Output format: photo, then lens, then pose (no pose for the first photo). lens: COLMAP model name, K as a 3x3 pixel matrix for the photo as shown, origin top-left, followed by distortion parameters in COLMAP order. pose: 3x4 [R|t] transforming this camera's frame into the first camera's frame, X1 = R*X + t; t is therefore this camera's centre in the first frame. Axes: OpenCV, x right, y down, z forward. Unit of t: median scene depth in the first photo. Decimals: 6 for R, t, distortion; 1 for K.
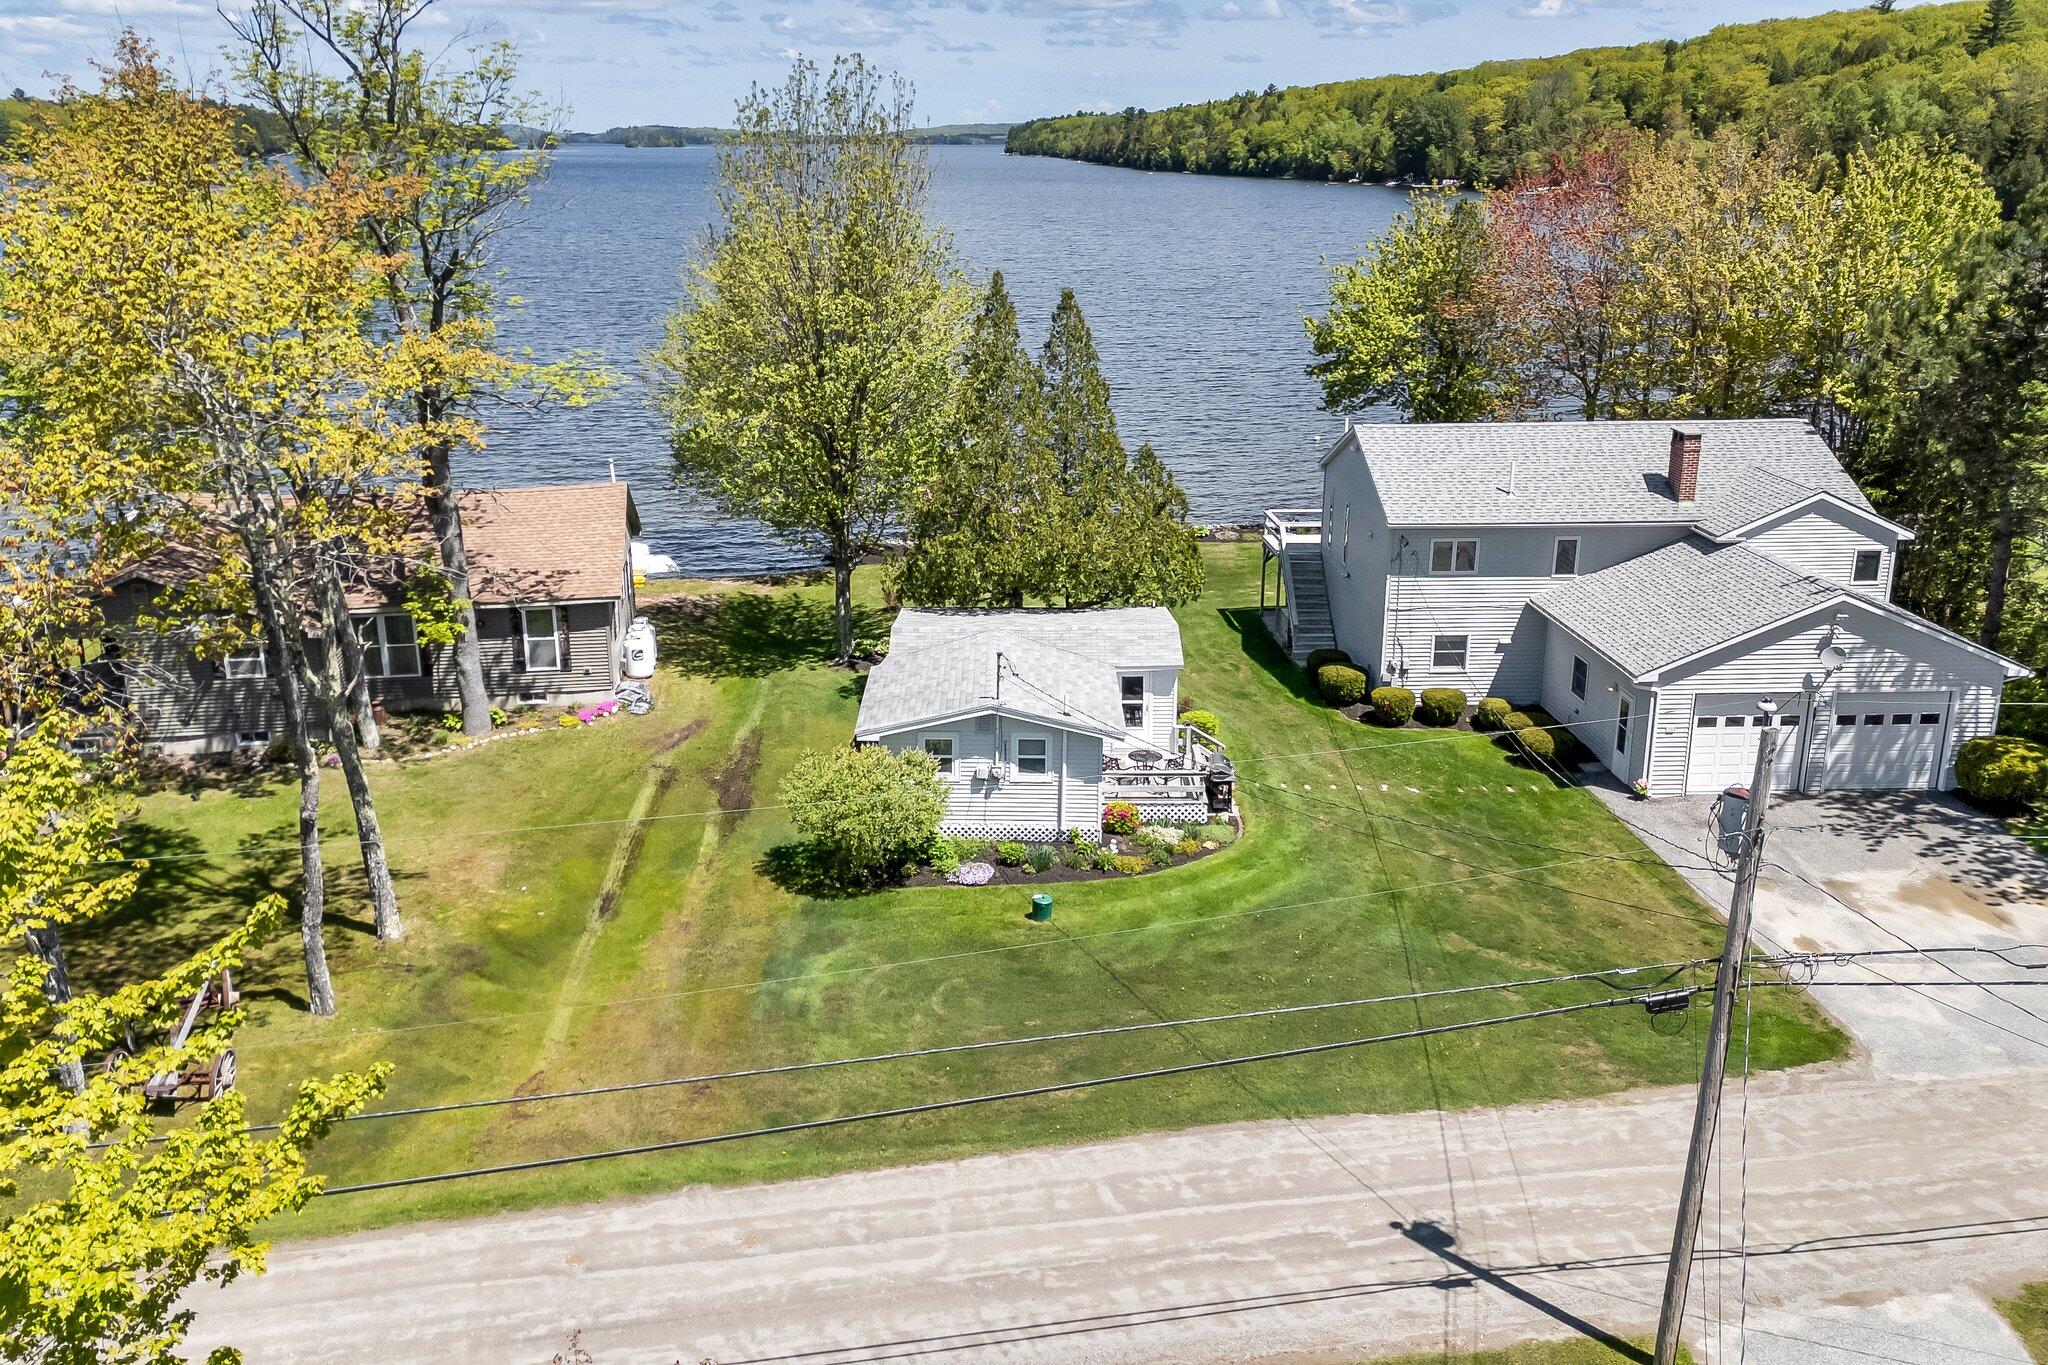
lens RADIAL K [[1721.4, 0, 1001.1], [0, 1721.4, 693.6], [0, 0, 1]] dist [0.061653, -0.073755]
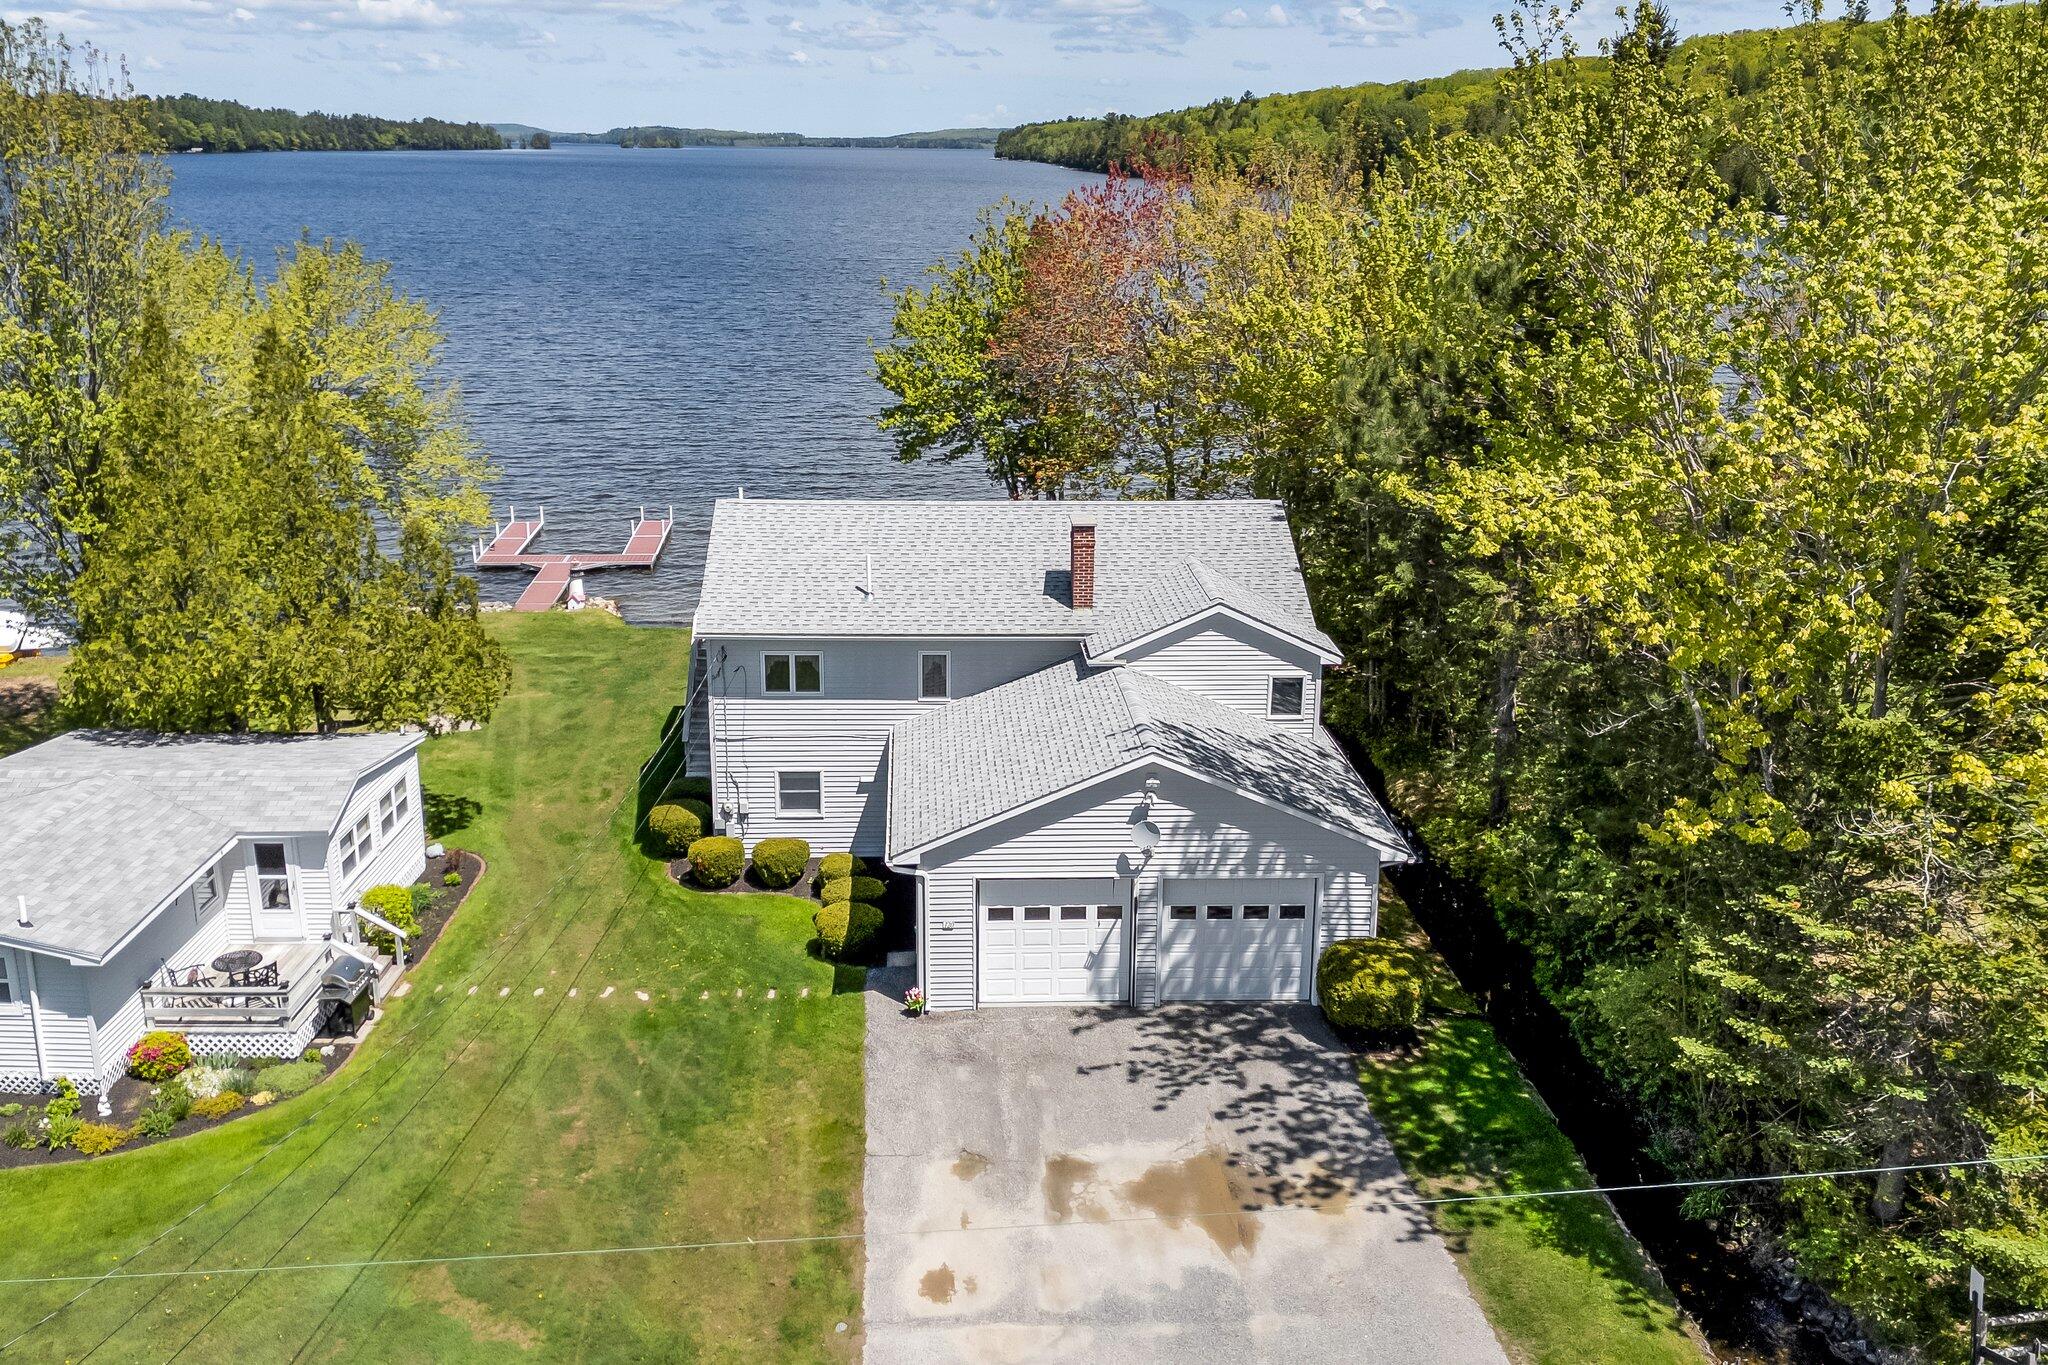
lens RADIAL K [[1721.4, 0, 1033.1], [0, 1721.4, 664.2], [0, 0, 1]] dist [0.061653, -0.073755]
pose [[0.999955, 0.008296, 0.004507, 0.378380], [-0.008215, 0.999808, -0.017775, -0.072570], [-0.004654, 0.017737, 0.999832, 0.221901]]
